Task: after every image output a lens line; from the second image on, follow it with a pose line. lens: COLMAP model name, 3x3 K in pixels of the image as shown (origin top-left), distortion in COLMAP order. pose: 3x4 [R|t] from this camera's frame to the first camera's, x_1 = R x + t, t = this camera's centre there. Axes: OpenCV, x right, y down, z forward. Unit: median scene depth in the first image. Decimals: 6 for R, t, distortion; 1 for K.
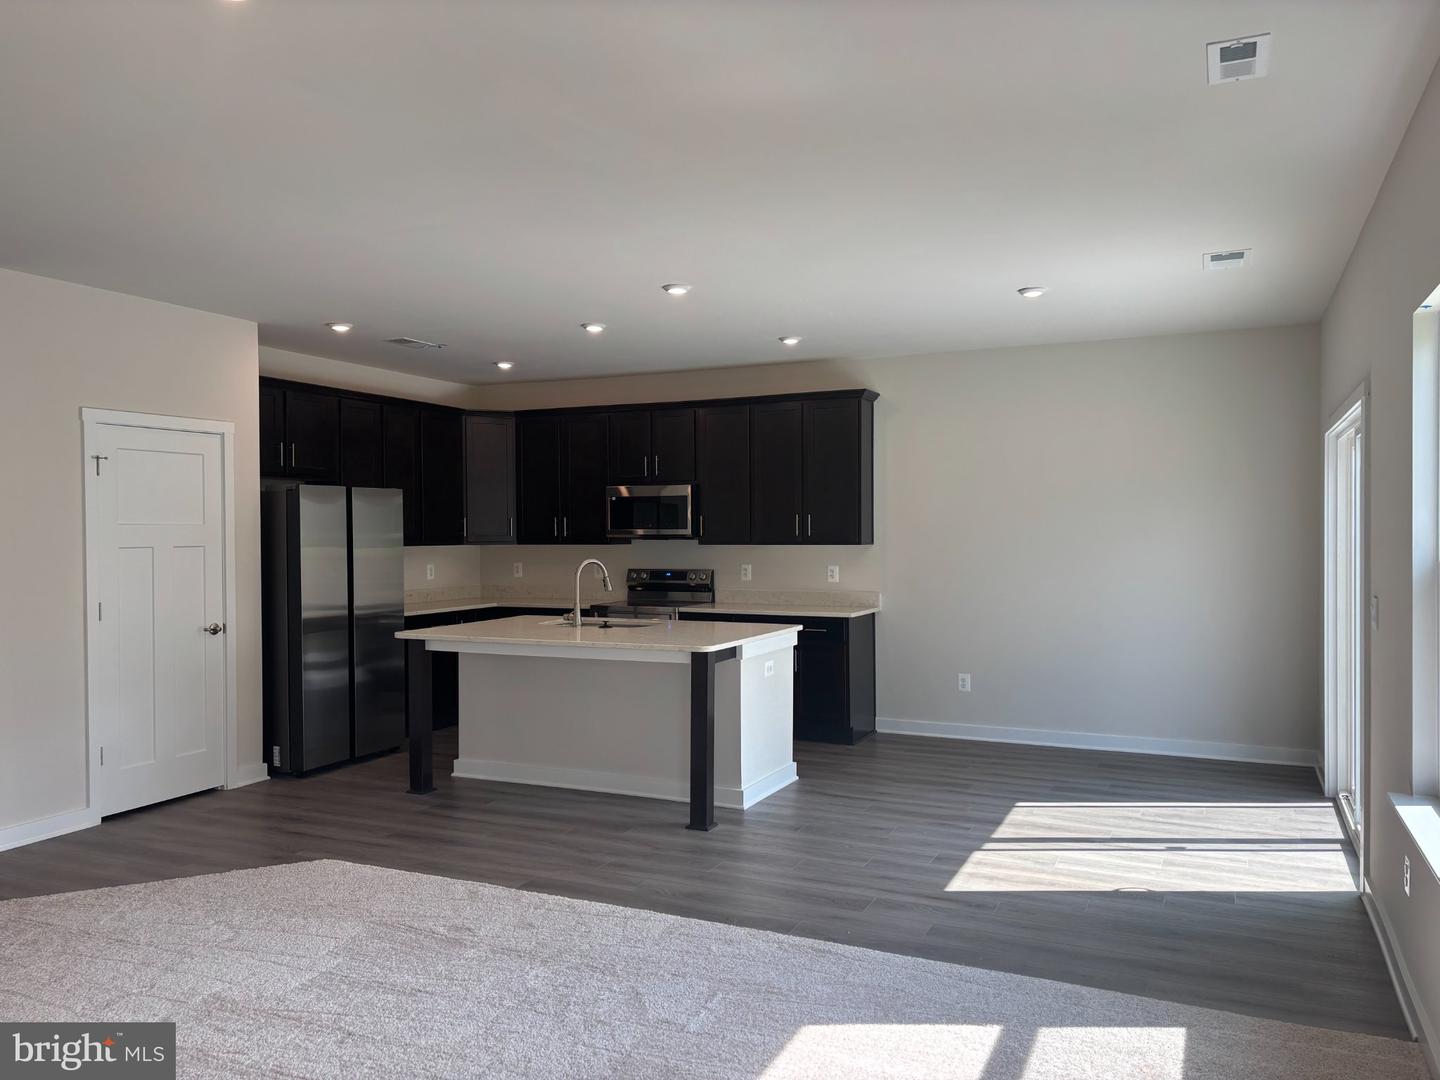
lens RADIAL K [[1098.9, 0, 717.0], [0, 1098.9, 538.0], [0, 0, 1]] dist [0.034467, -0.030111]
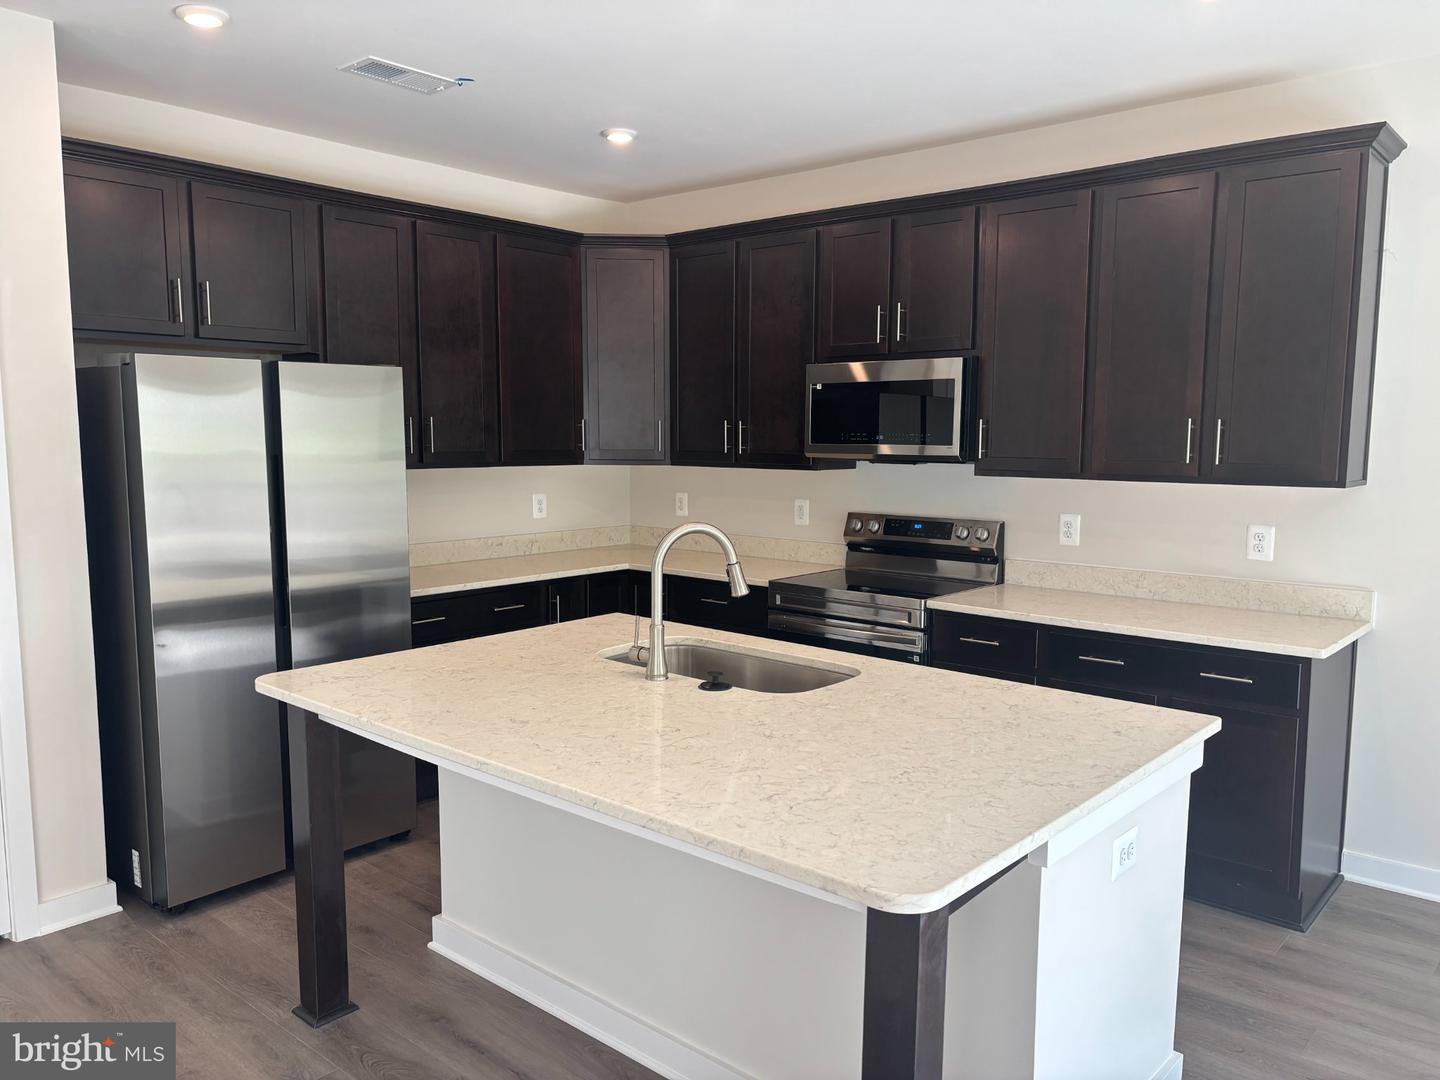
lens RADIAL K [[1098.9, 0, 711.3], [0, 1098.9, 554.9], [0, 0, 1]] dist [0.034467, -0.030111]
pose [[0.959275, 0.040730, -0.279522, 0.010975], [-0.009683, 0.993710, 0.111564, -0.013571], [0.282308, -0.104314, 0.953636, 0.474031]]
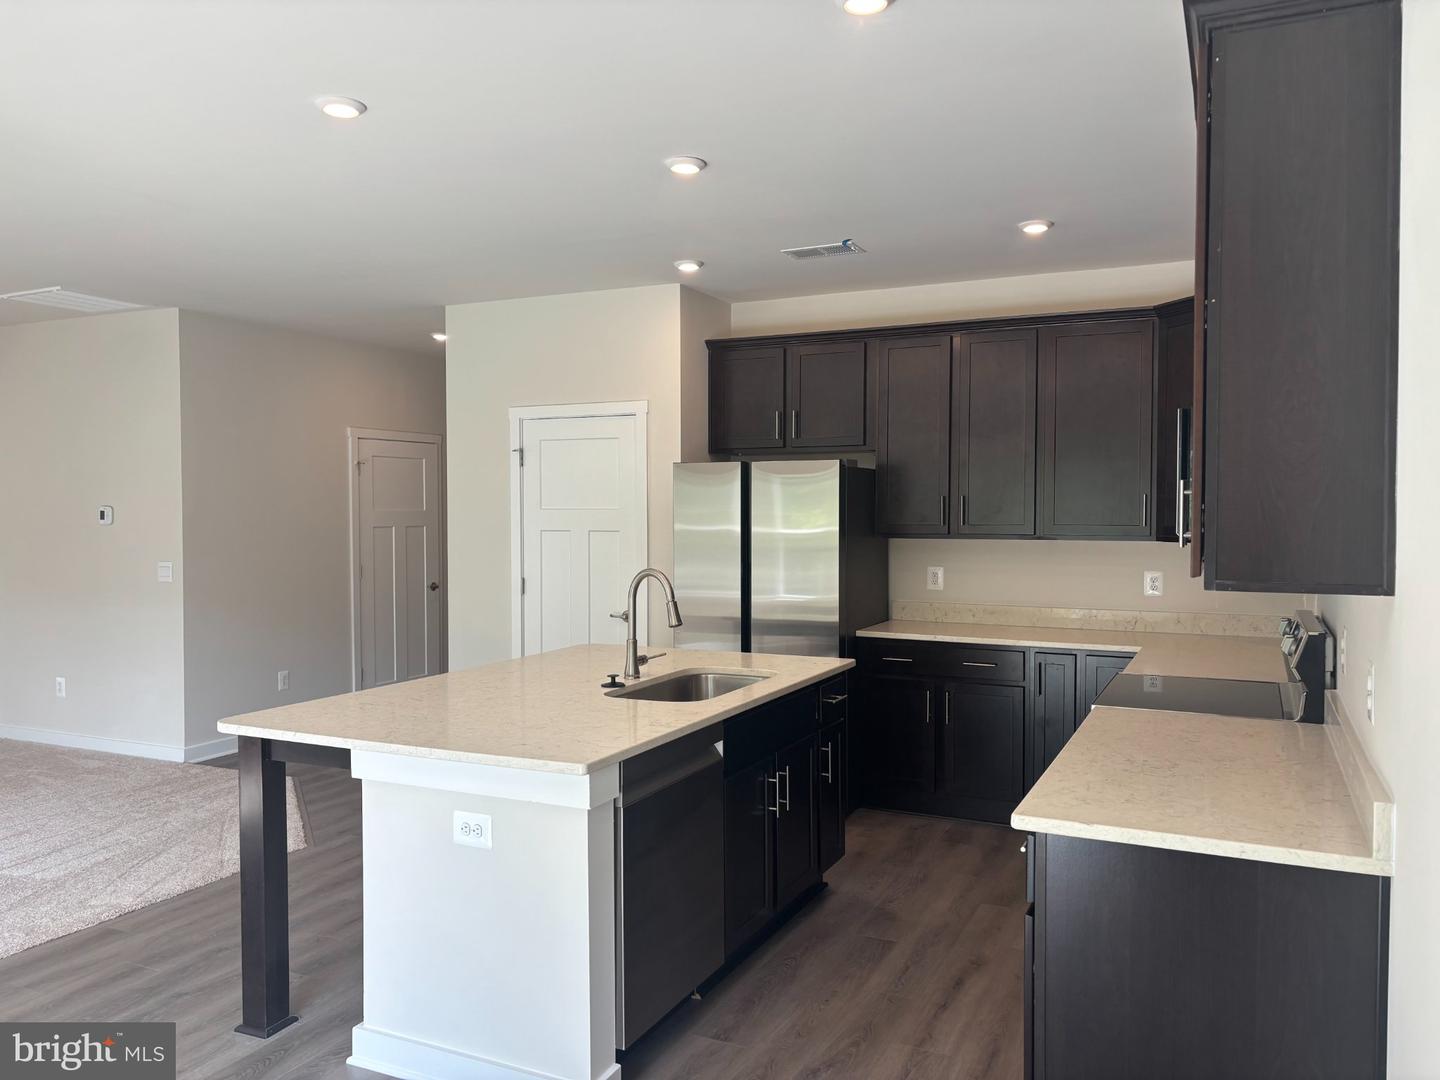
lens RADIAL K [[1098.9, 0, 731.0], [0, 1098.9, 541.3], [0, 0, 1]] dist [0.034467, -0.030111]
pose [[0.004336, 0.035586, -0.999357, 0.392703], [-0.005606, 0.999352, 0.035561, -0.014772], [0.999975, 0.005449, 0.004533, 0.843208]]
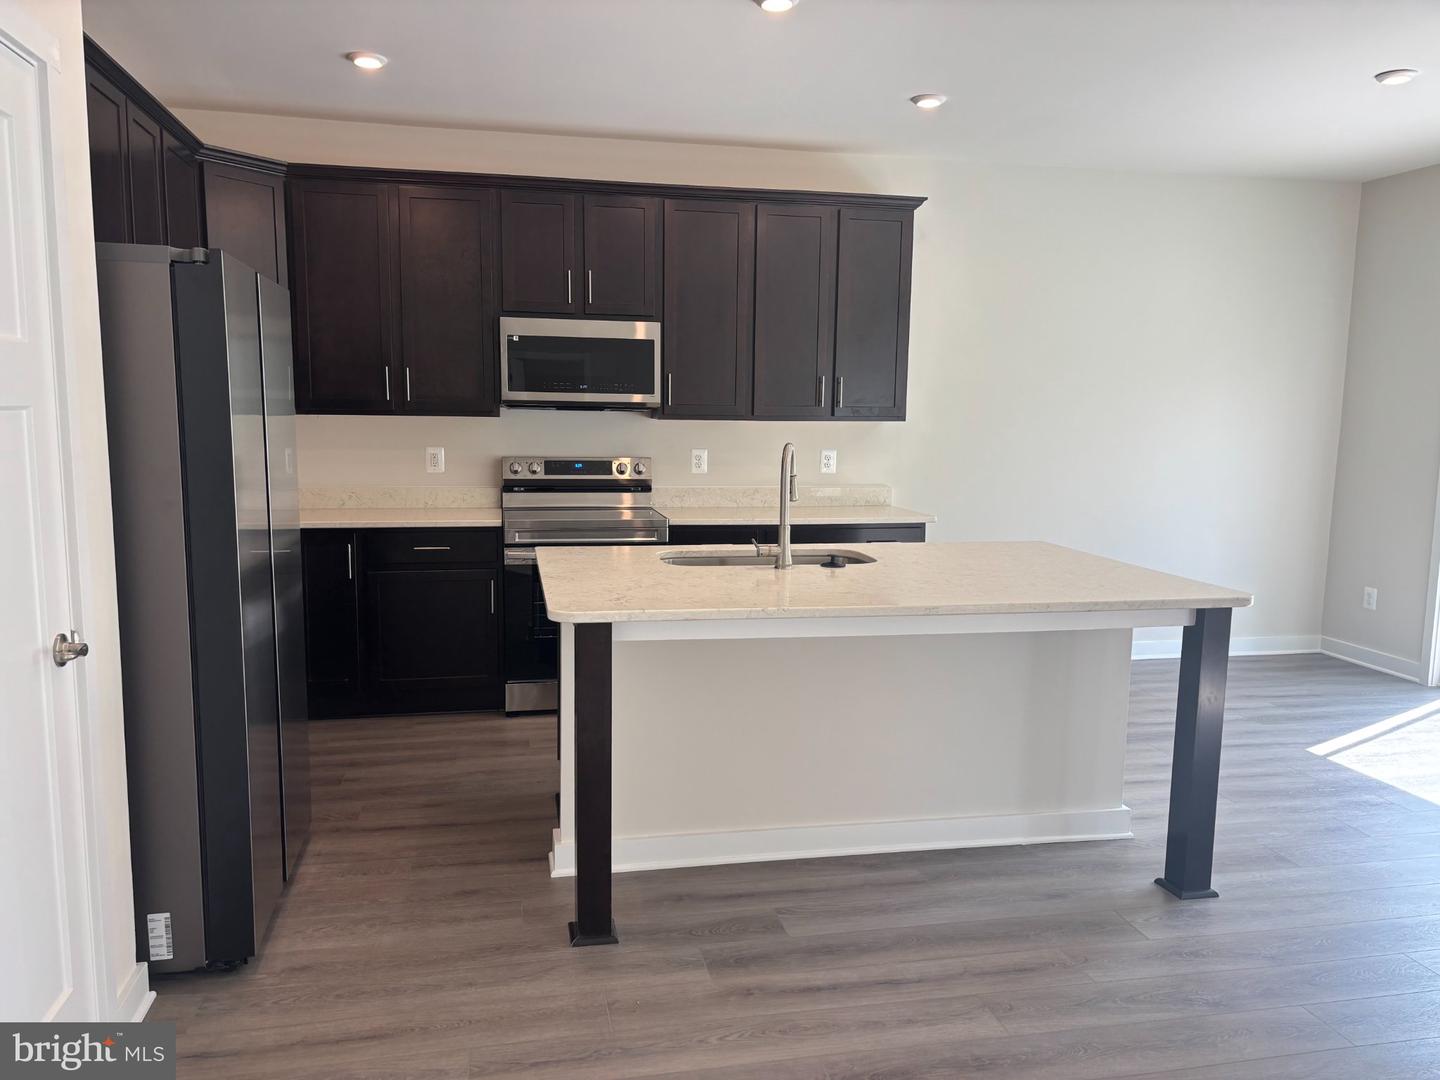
lens RADIAL K [[1098.9, 0, 731.6], [0, 1098.9, 547.0], [0, 0, 1]] dist [0.034467, -0.030111]
pose [[0.795355, -0.059248, 0.603241, -0.381886], [-0.012565, 0.993386, 0.114133, 0.006614], [-0.606013, -0.098356, 0.789350, 0.465145]]
